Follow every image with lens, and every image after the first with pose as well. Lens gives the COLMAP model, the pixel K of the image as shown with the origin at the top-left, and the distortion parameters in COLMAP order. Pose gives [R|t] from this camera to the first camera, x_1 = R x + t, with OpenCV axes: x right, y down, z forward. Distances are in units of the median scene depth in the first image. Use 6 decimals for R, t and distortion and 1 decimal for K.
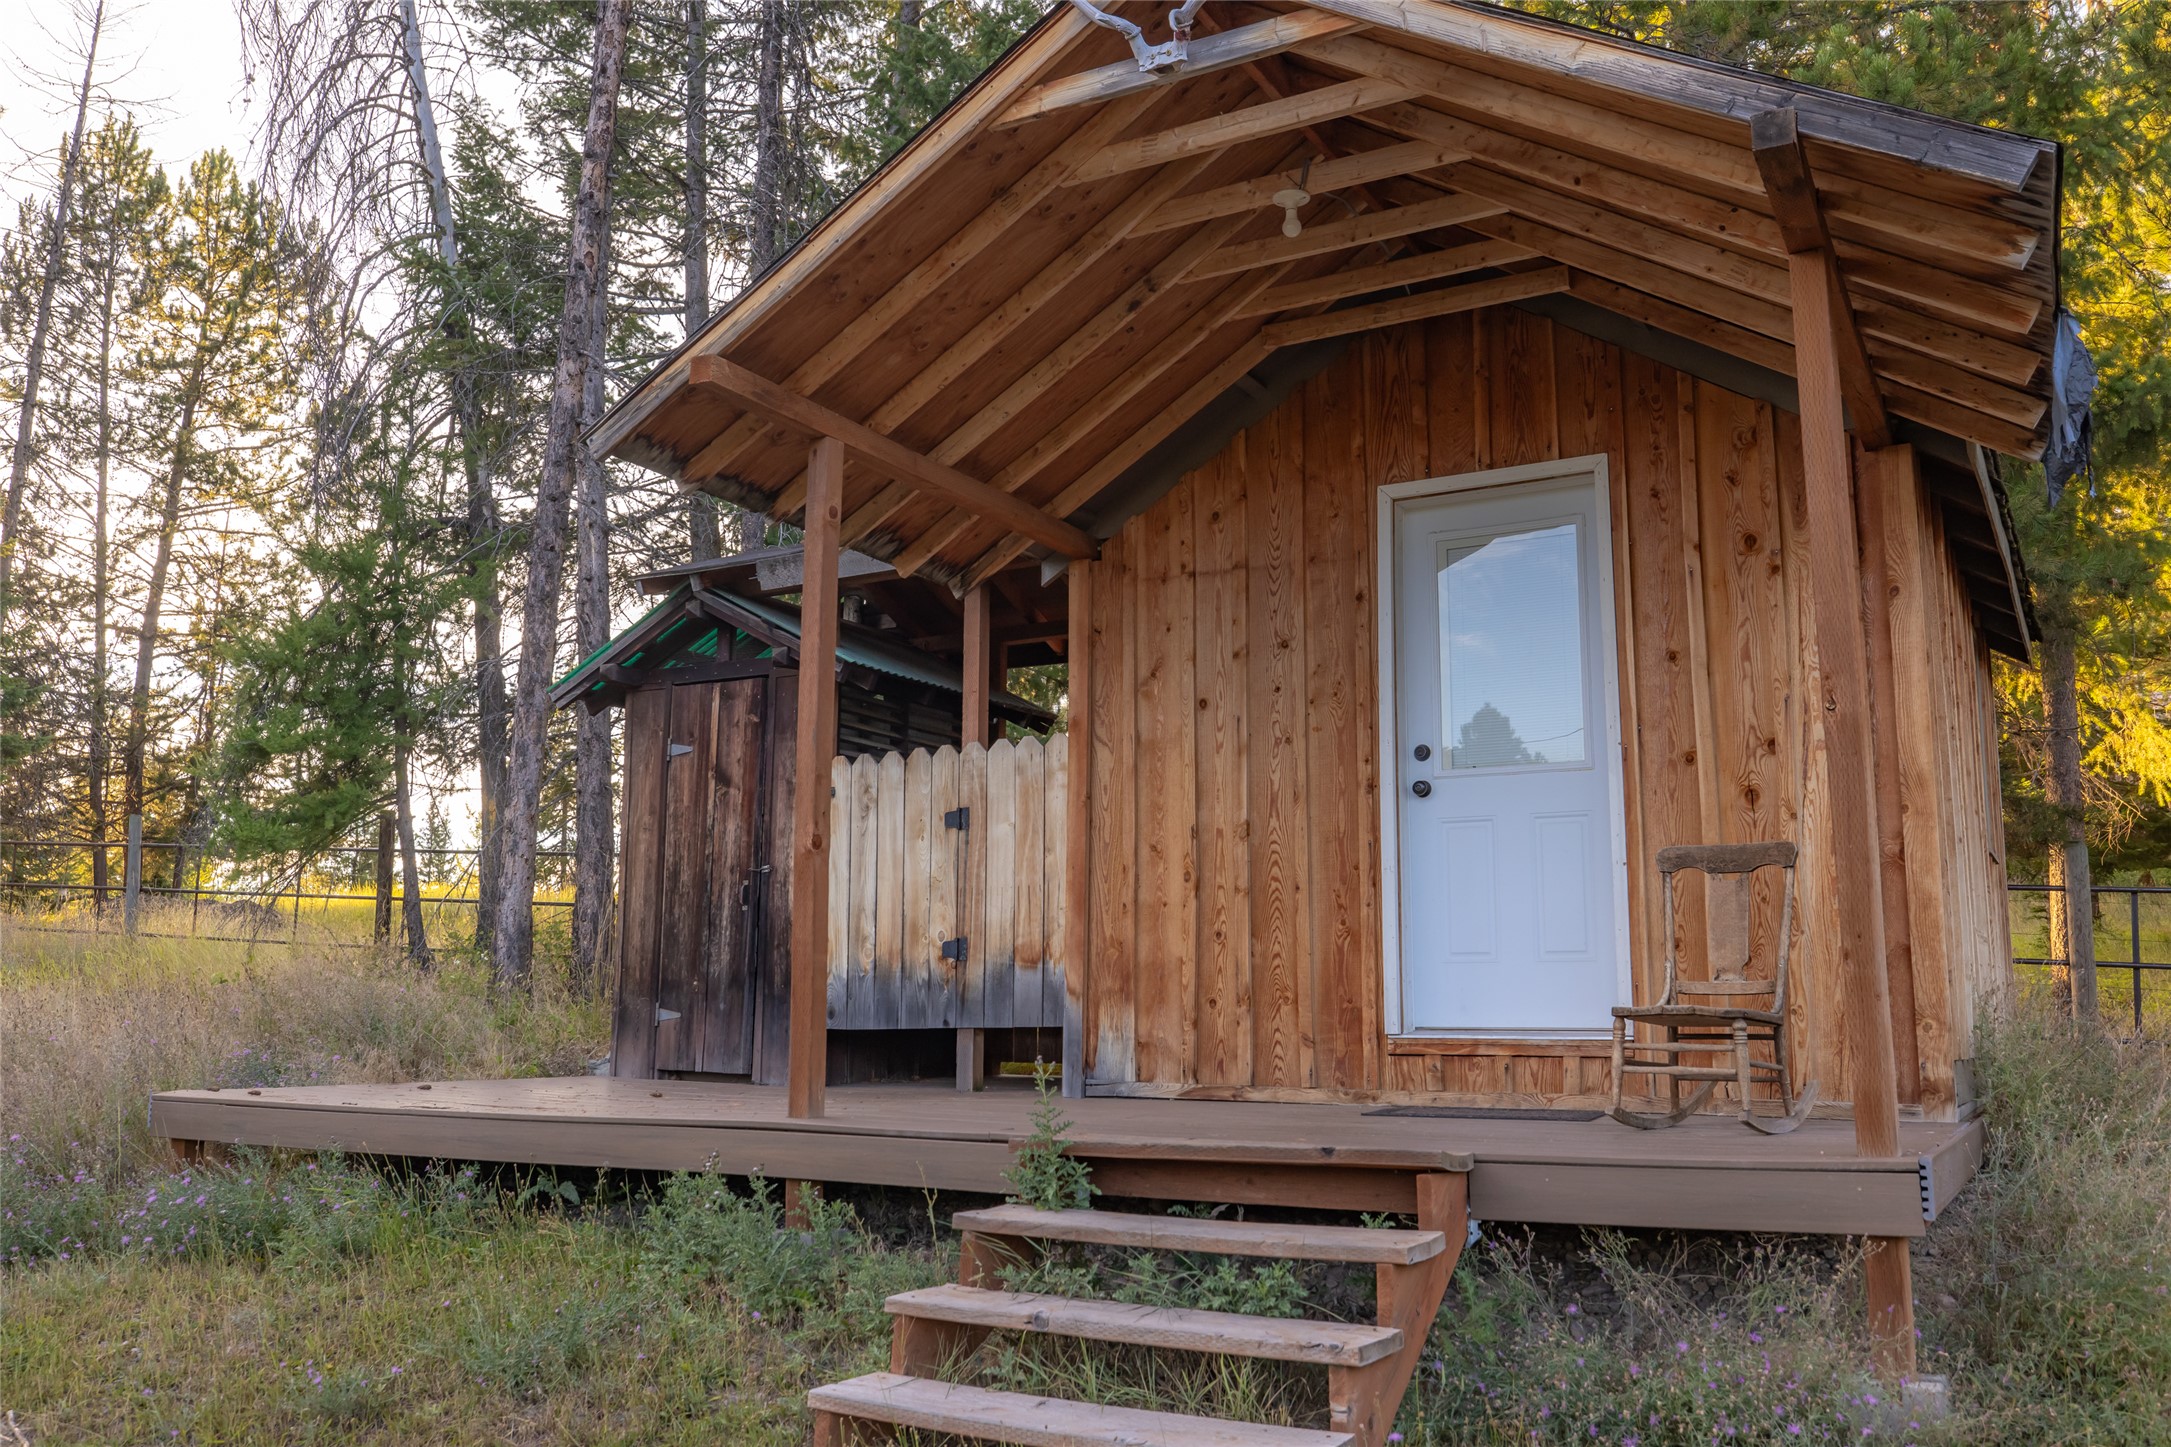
lens RADIAL K [[1813.3, 0, 1085.5], [0, 1813.3, 723.5], [0, 0, 1]] dist [-0.005757, -0.002109]
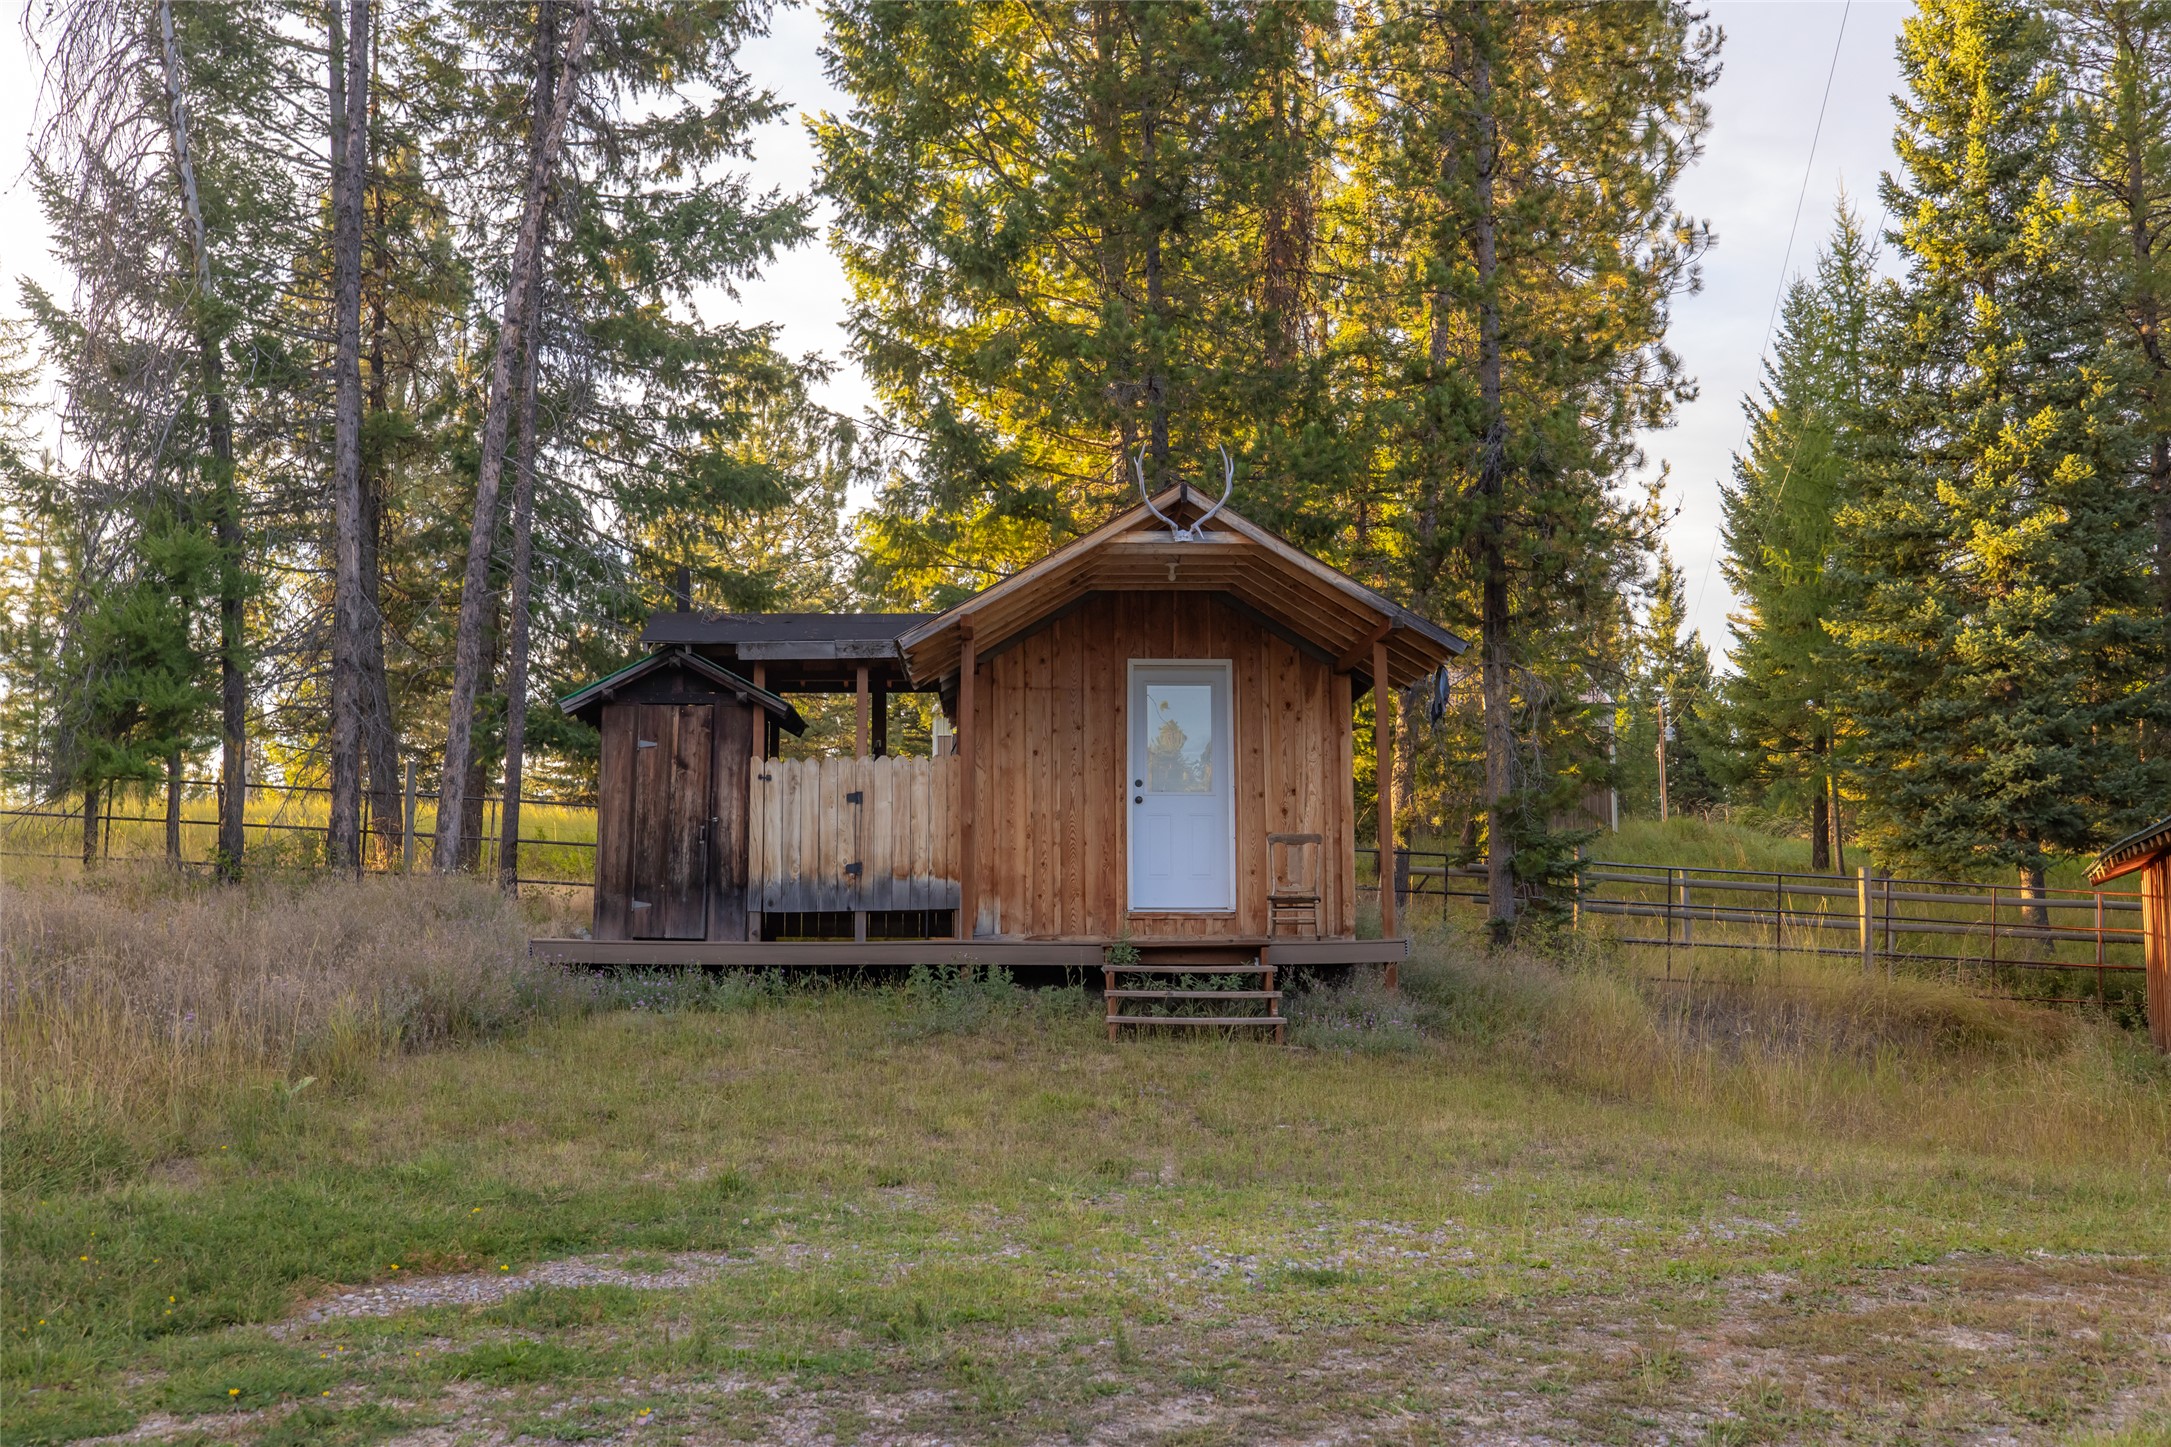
lens RADIAL K [[2188.5, 0, 1085.5], [0, 2188.5, 723.5], [0, 0, 1]] dist [0.002833, 0.000427]
pose [[0.844553, 0.051646, 0.532976, -1.215241], [-0.080461, 0.996277, 0.030958, -0.125340], [-0.529392, -0.069029, 0.845564, -1.133248]]
